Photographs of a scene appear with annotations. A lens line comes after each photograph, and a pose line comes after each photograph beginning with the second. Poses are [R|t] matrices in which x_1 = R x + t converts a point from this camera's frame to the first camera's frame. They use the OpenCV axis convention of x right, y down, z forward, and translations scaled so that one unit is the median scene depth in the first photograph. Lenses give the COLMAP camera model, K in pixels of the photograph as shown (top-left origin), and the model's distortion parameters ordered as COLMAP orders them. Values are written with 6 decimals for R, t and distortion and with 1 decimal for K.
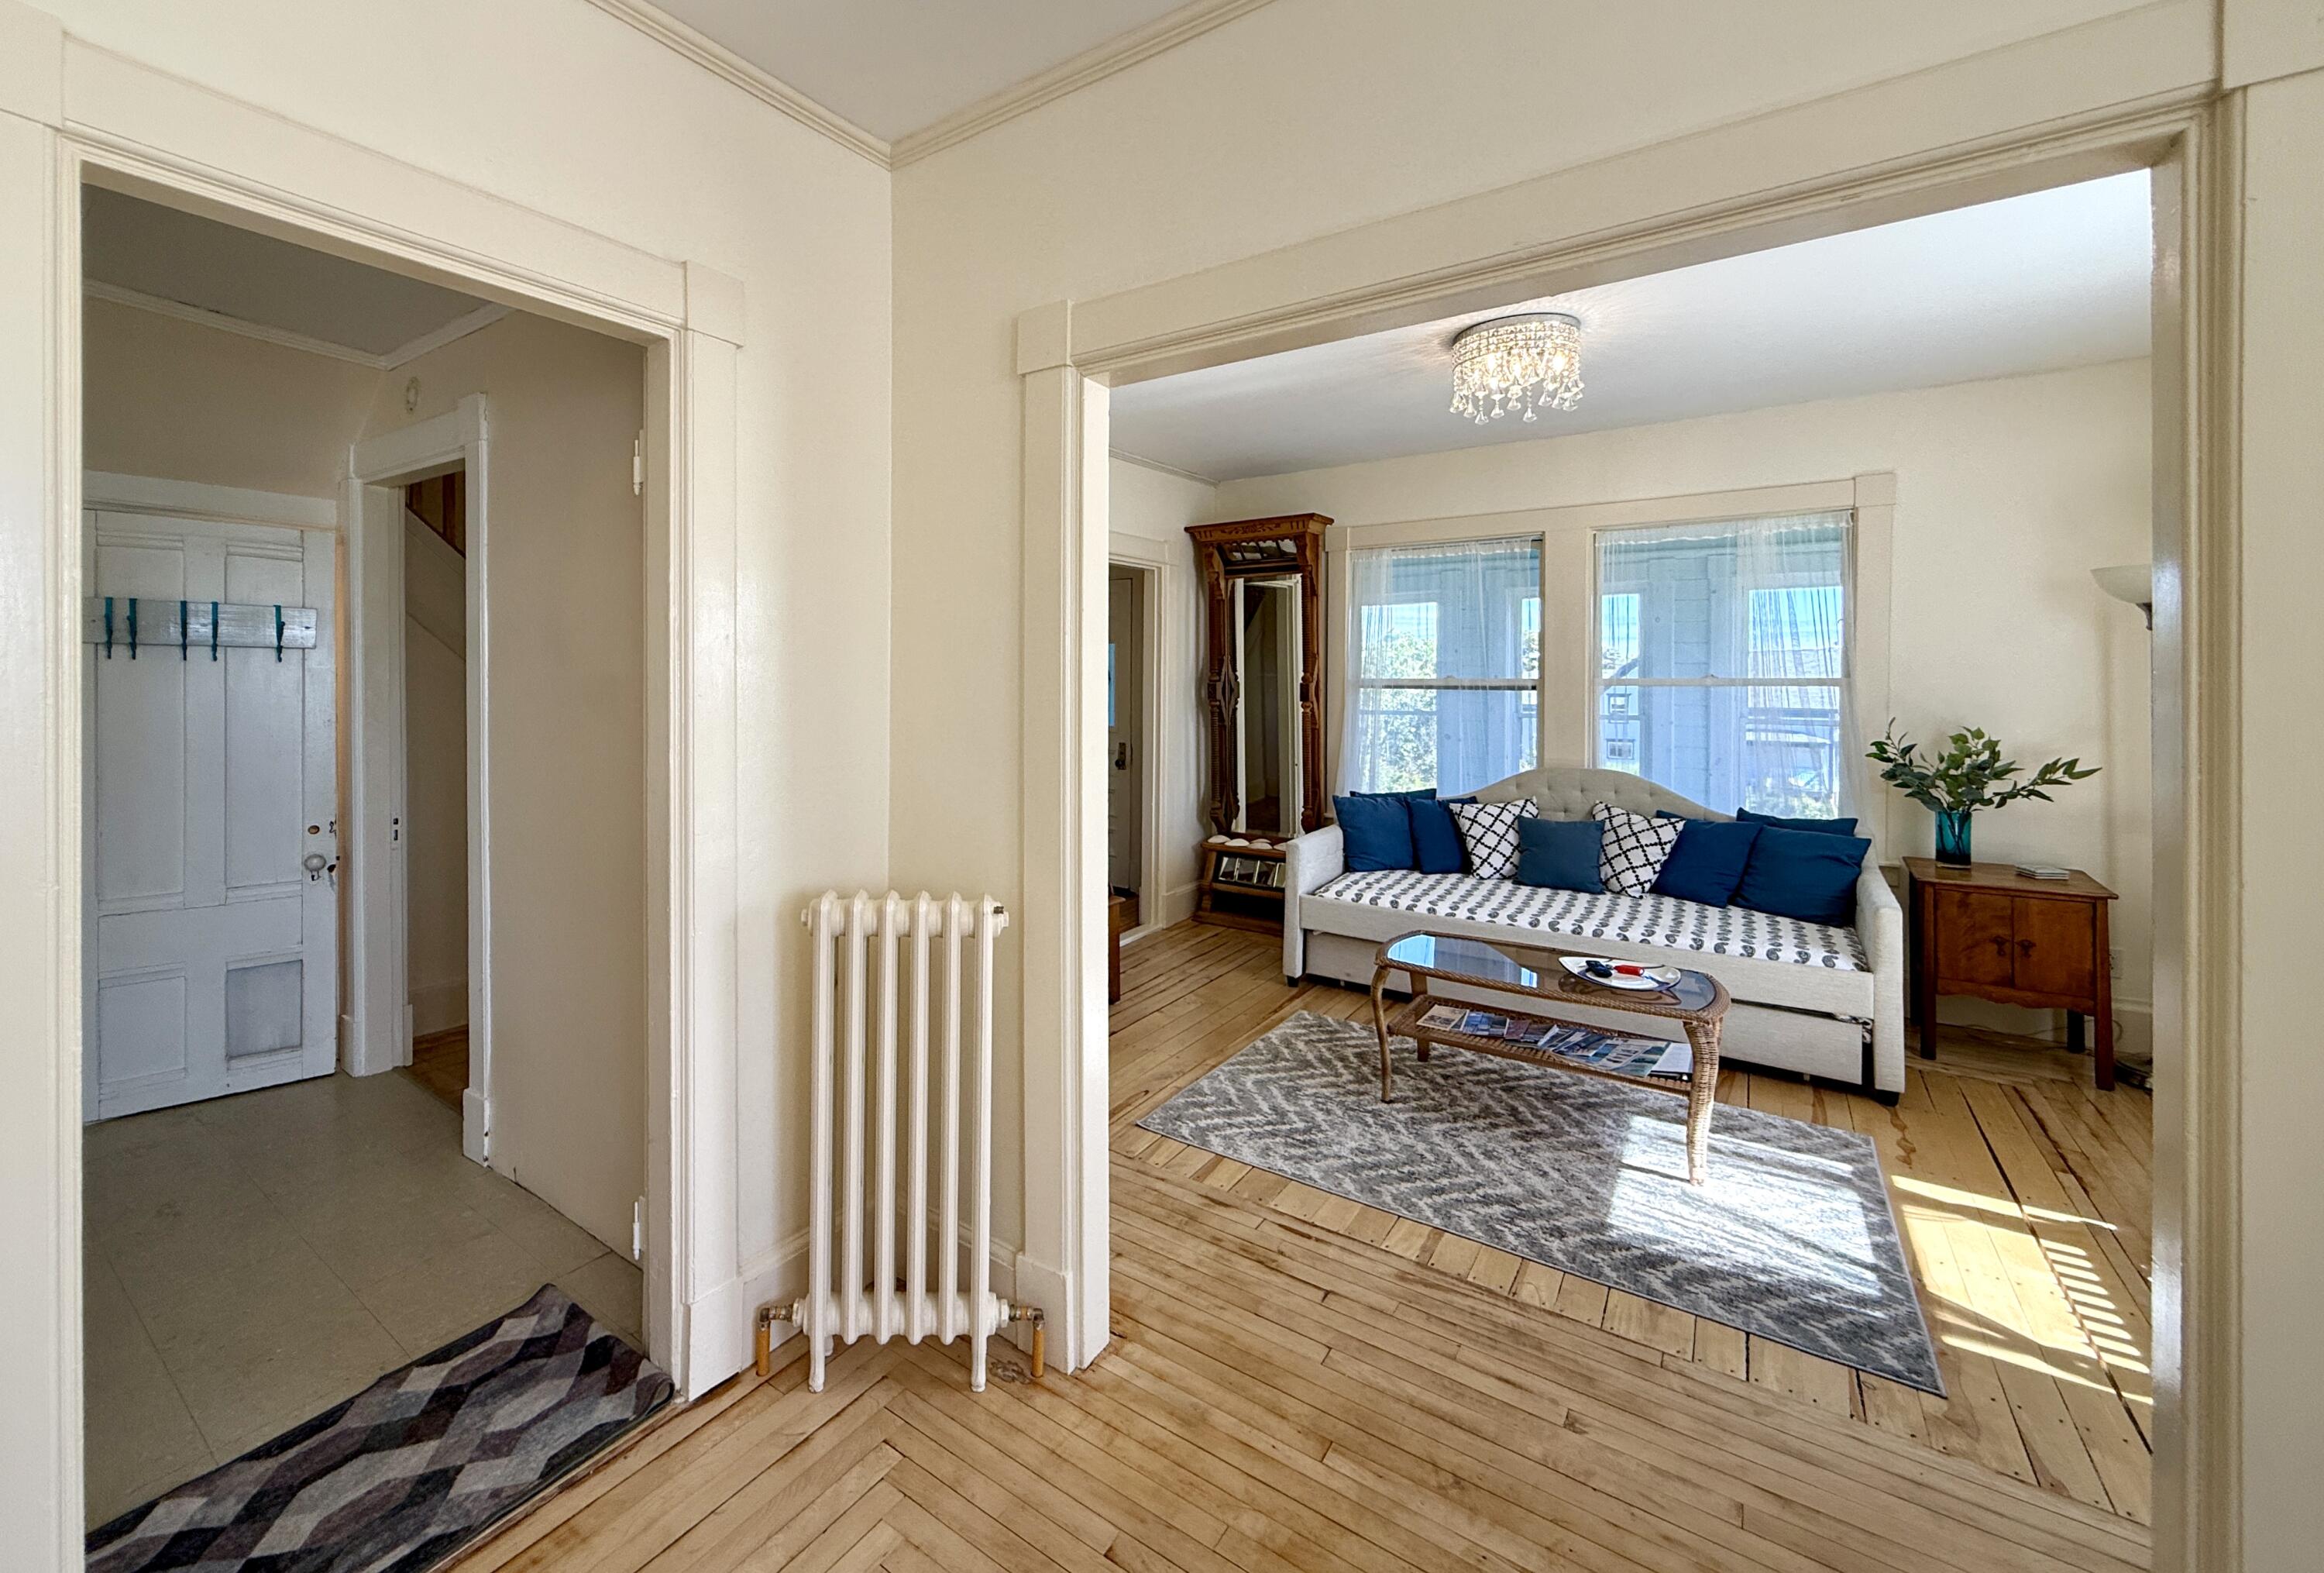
lens RADIAL K [[942.8, 0, 1037.7], [0, 942.8, 689.0], [0, 0, 1]] dist [0.002749, -0.001817]
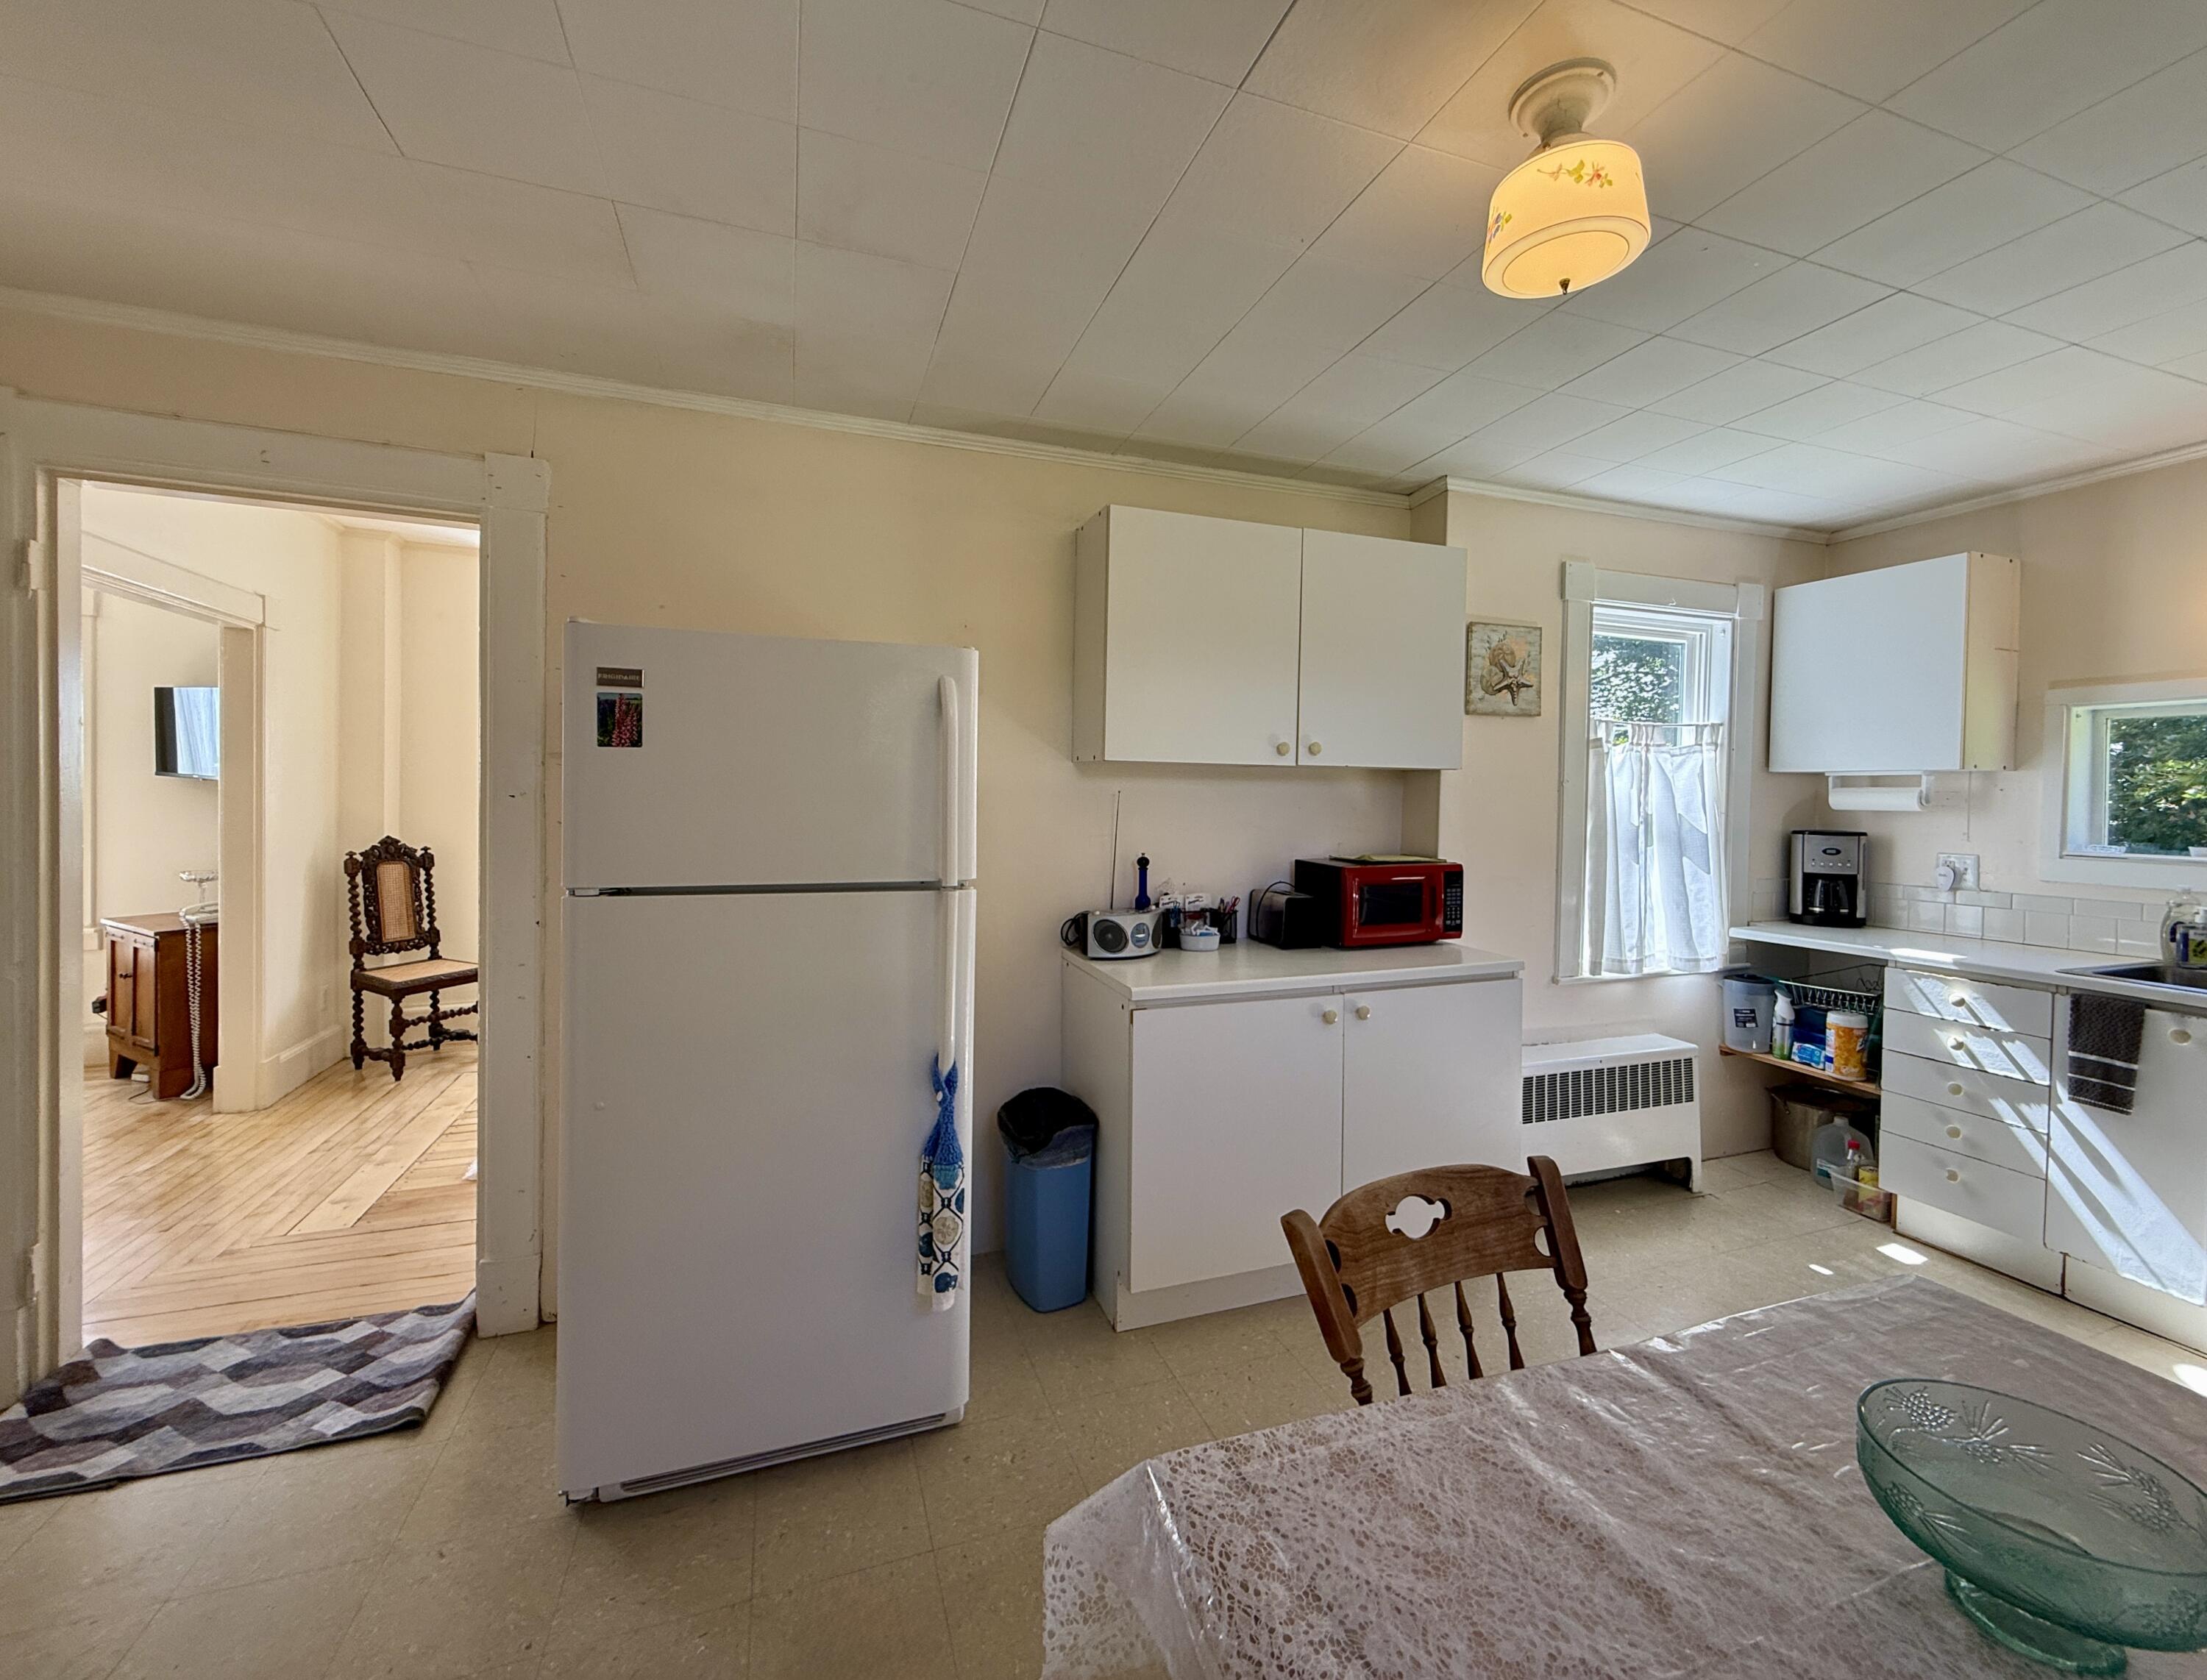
lens RADIAL K [[920.0, 0, 1098.3], [0, 920.0, 807.0], [0, 0, 1]] dist [0.005147, 0.000670]
pose [[-0.831361, -0.030448, 0.554899, -1.137081], [-0.027493, 0.999529, 0.013655, -0.009936], [-0.555053, -0.003904, -0.831806, 0.683018]]
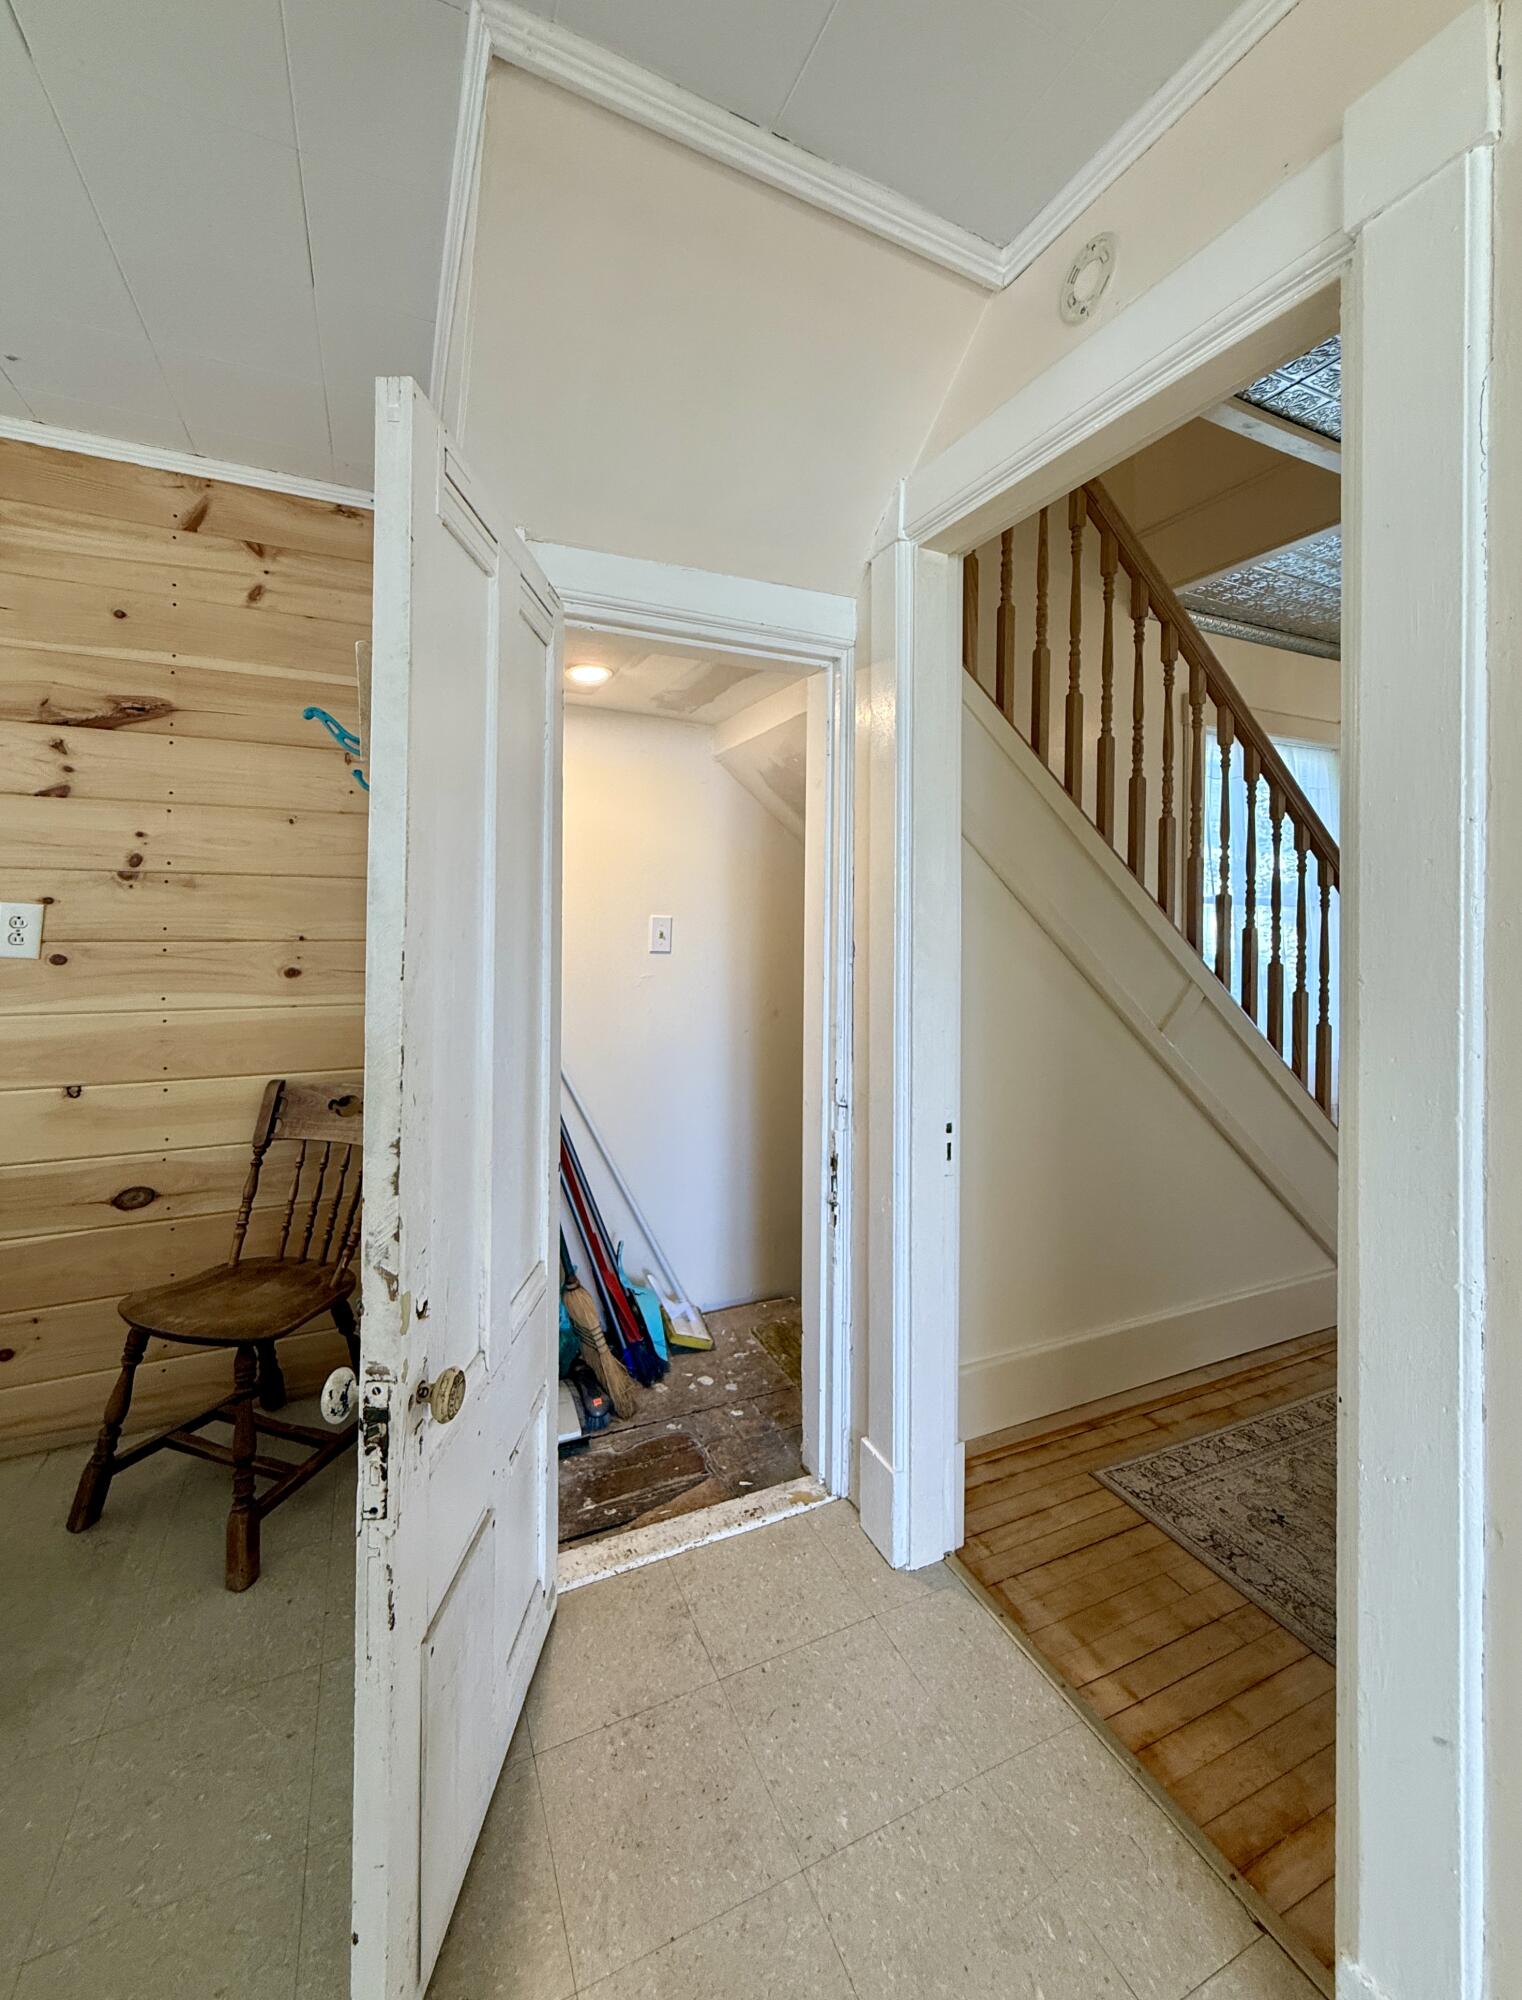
lens RADIAL K [[833.8, 0, 747.7], [0, 833.8, 919.7], [0, 0, 1]] dist [0.005147, 0.000670]
pose [[0.887872, 0.000665, -0.460090, -0.535974], [-0.005305, 0.999947, -0.008793, 0.016978], [0.460060, 0.010248, 0.887829, 0.468838]]
